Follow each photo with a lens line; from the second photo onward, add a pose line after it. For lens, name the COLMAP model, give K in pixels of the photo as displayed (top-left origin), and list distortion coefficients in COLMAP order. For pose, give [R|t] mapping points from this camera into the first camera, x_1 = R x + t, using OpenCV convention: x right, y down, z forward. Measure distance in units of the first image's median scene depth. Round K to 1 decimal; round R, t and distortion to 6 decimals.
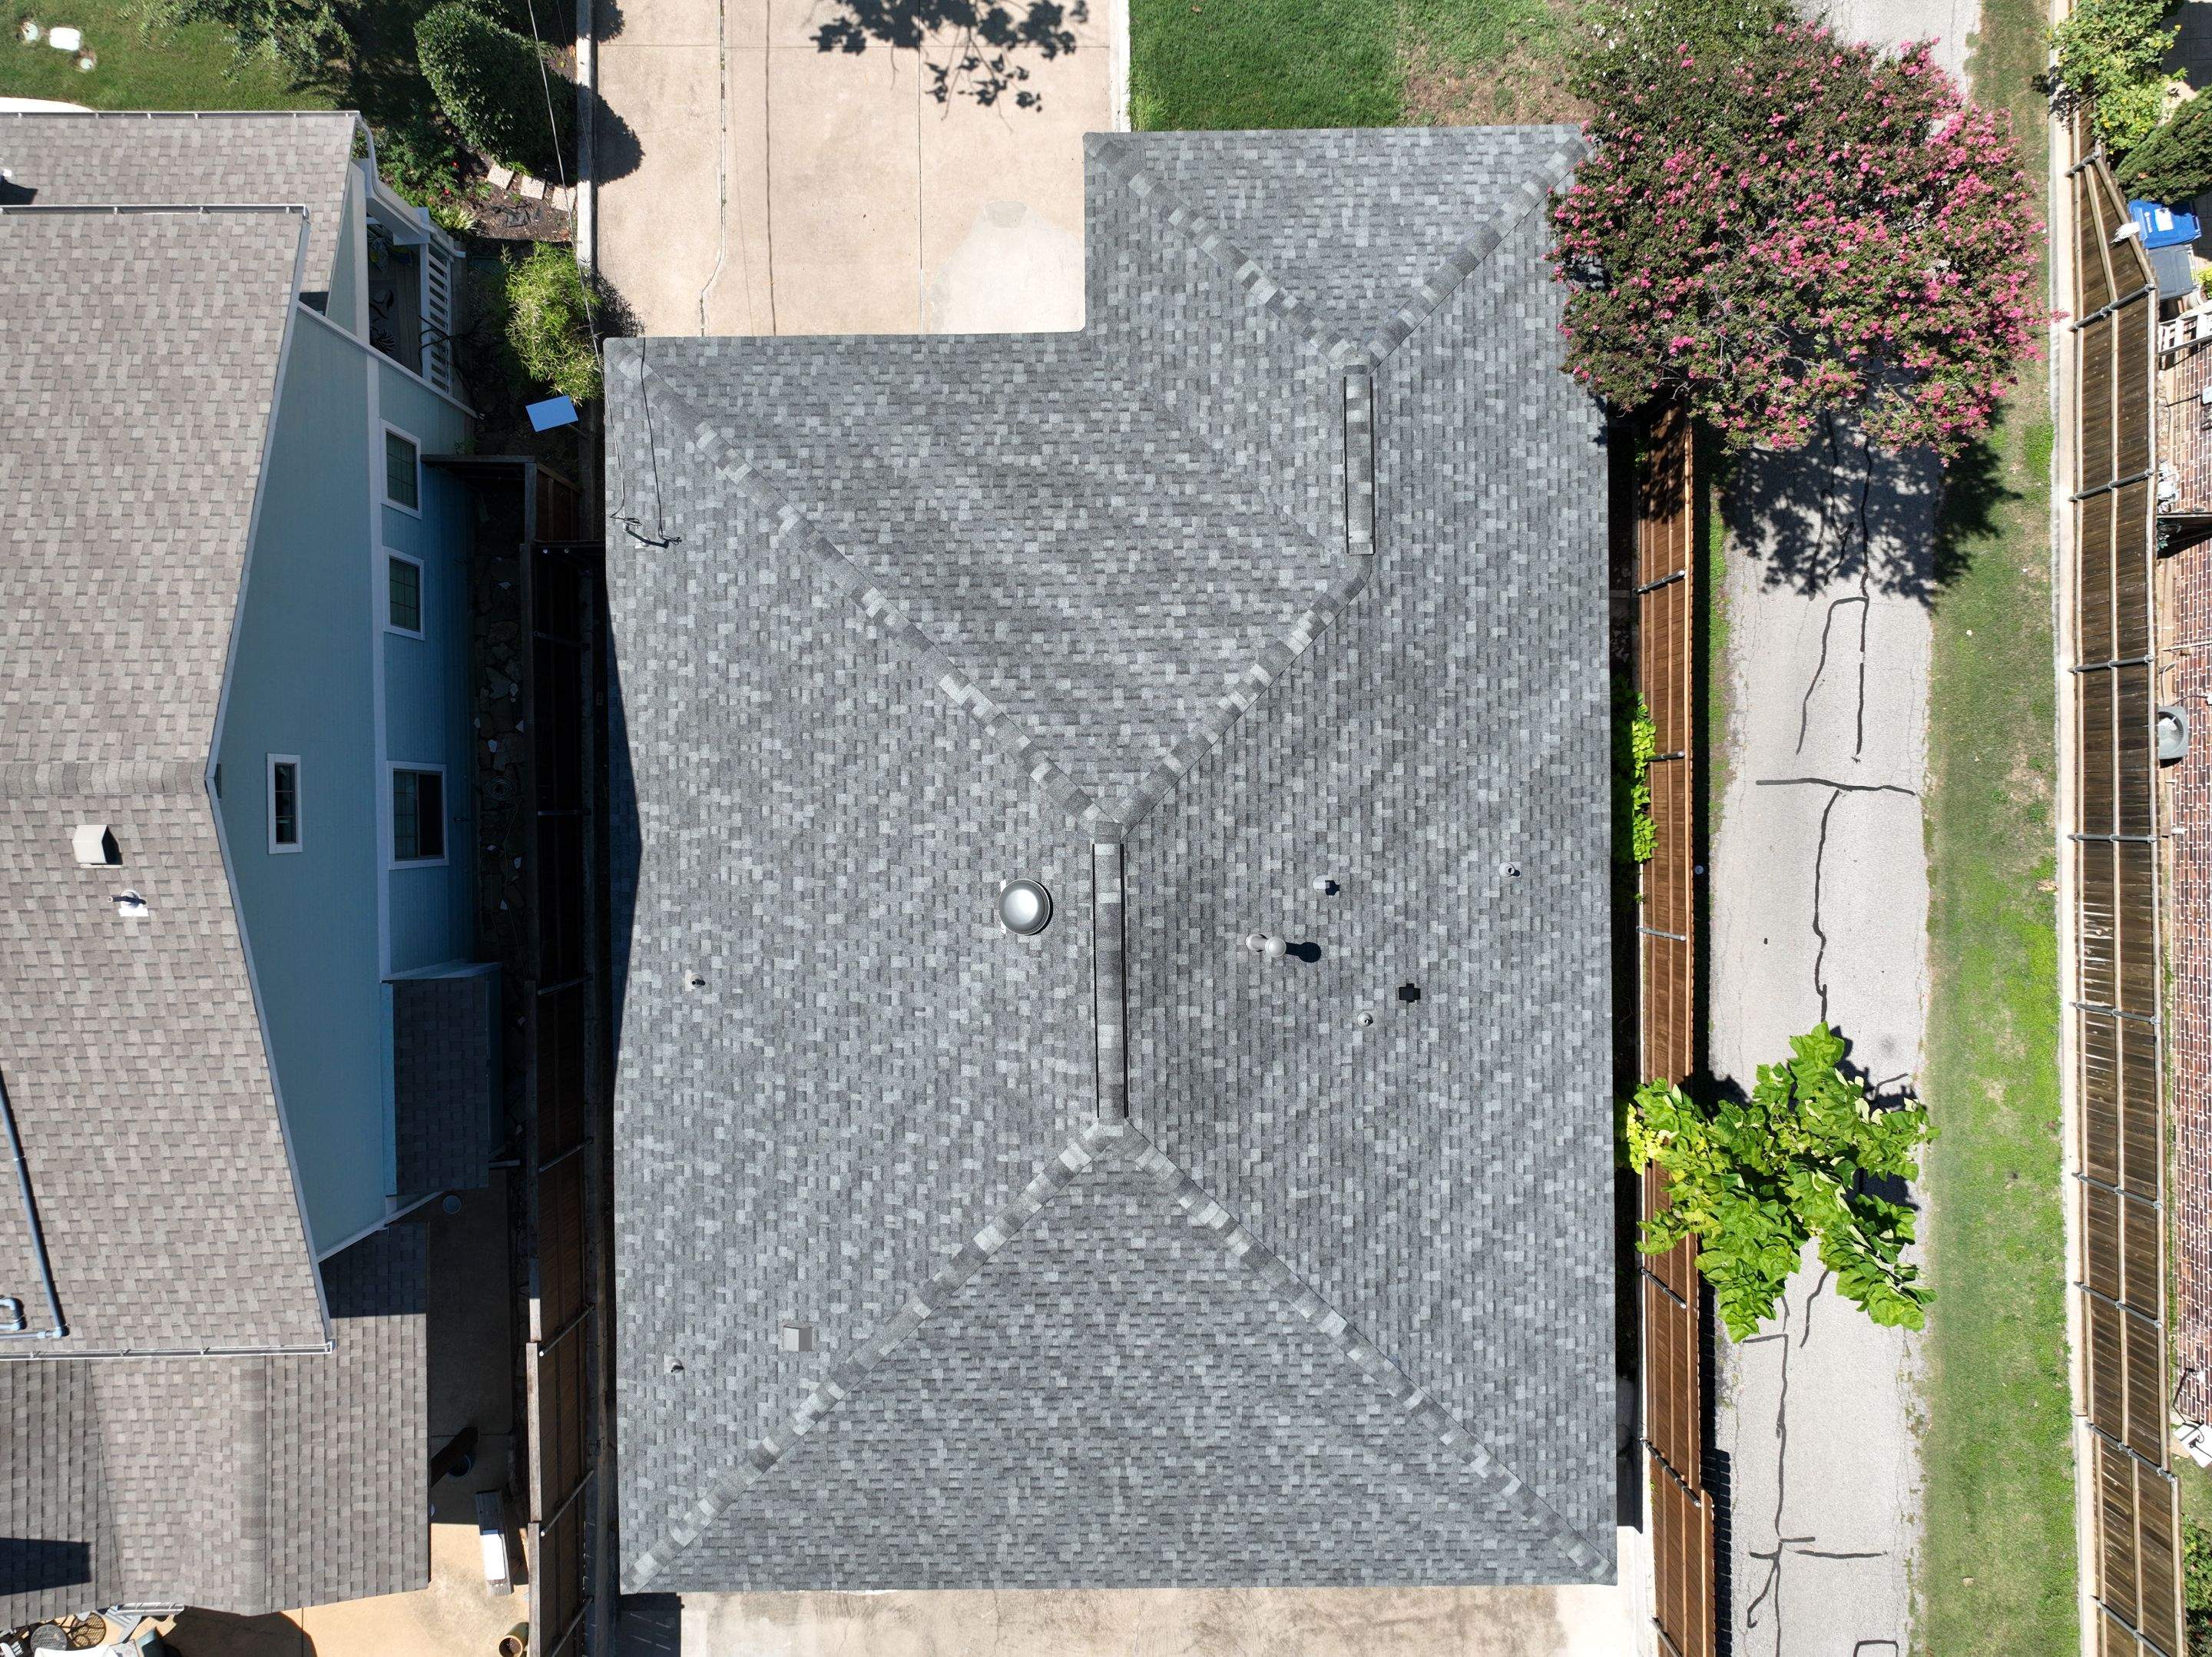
lens RADIAL K [[1531.6, 0, 1104.2], [0, 1531.6, 828.8], [0, 0, 1]] dist [0.013027, 0.003097]
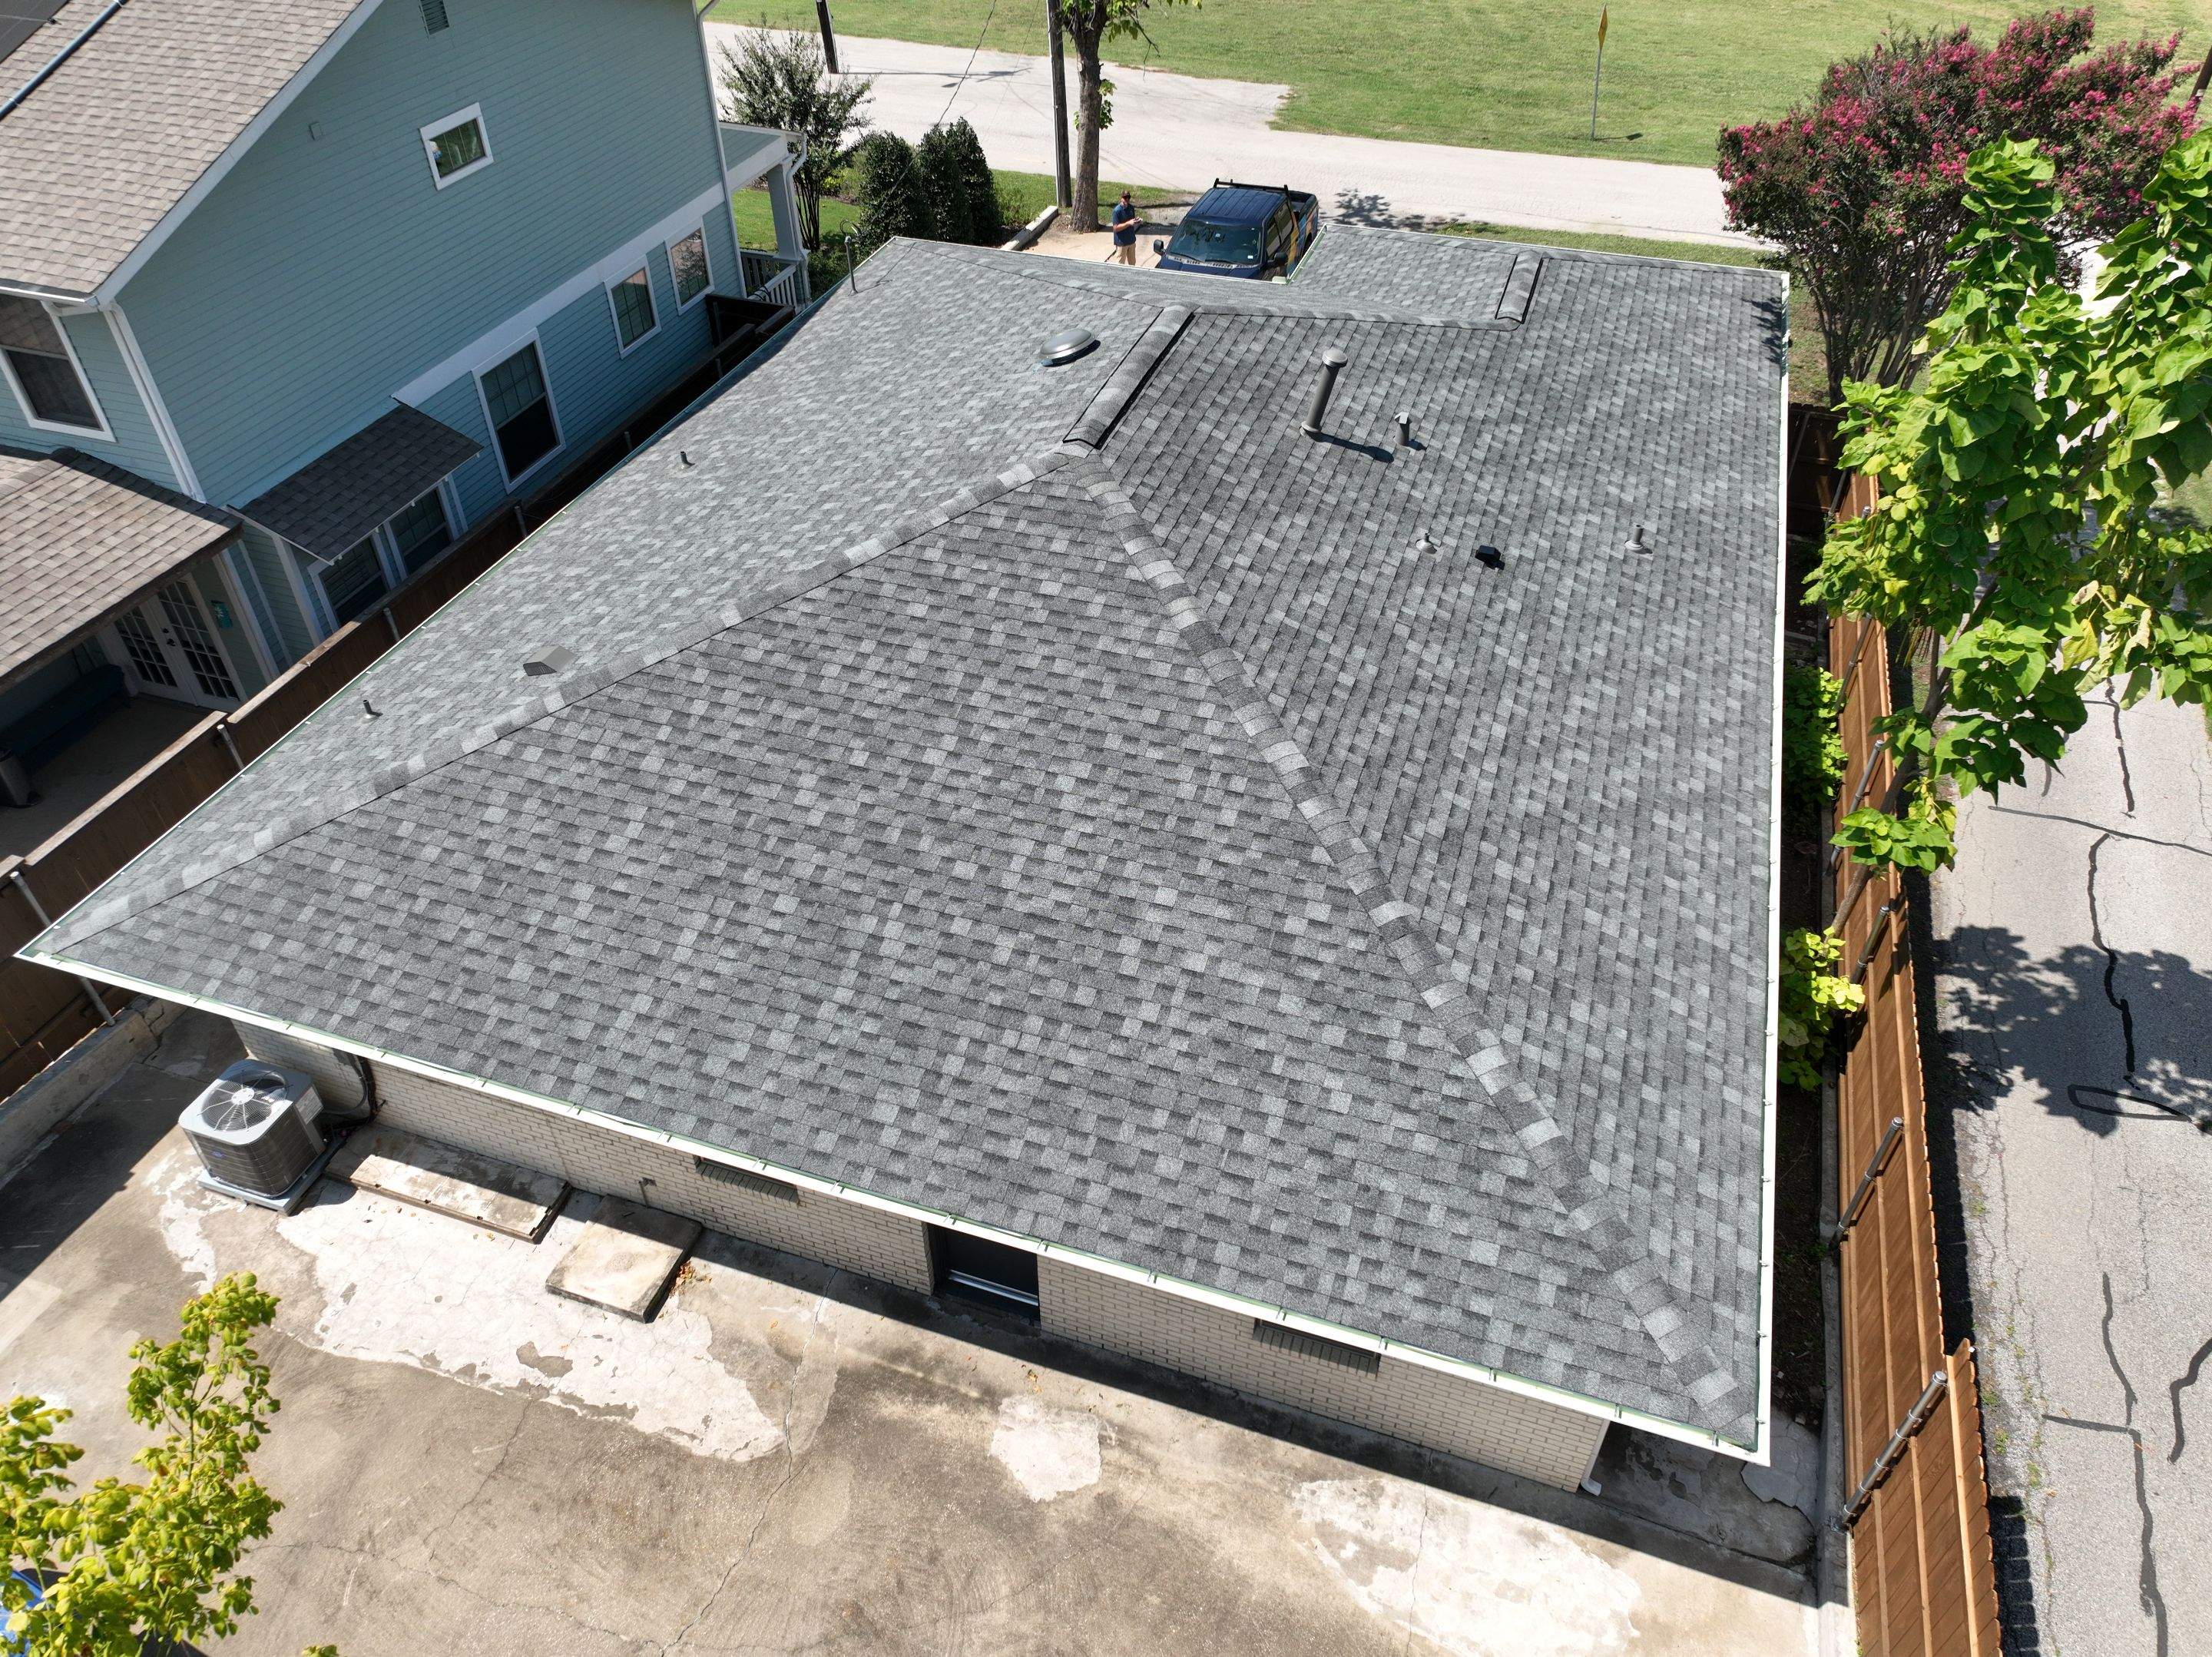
lens RADIAL K [[1531.6, 0, 1108.6], [0, 1531.6, 828.0], [0, 0, 1]] dist [0.013027, 0.003097]
pose [[0.943176, 0.217180, -0.251500, 0.239736], [-0.332281, 0.609622, -0.719688, 0.803794], [-0.002982, 0.762361, 0.647146, 0.597085]]
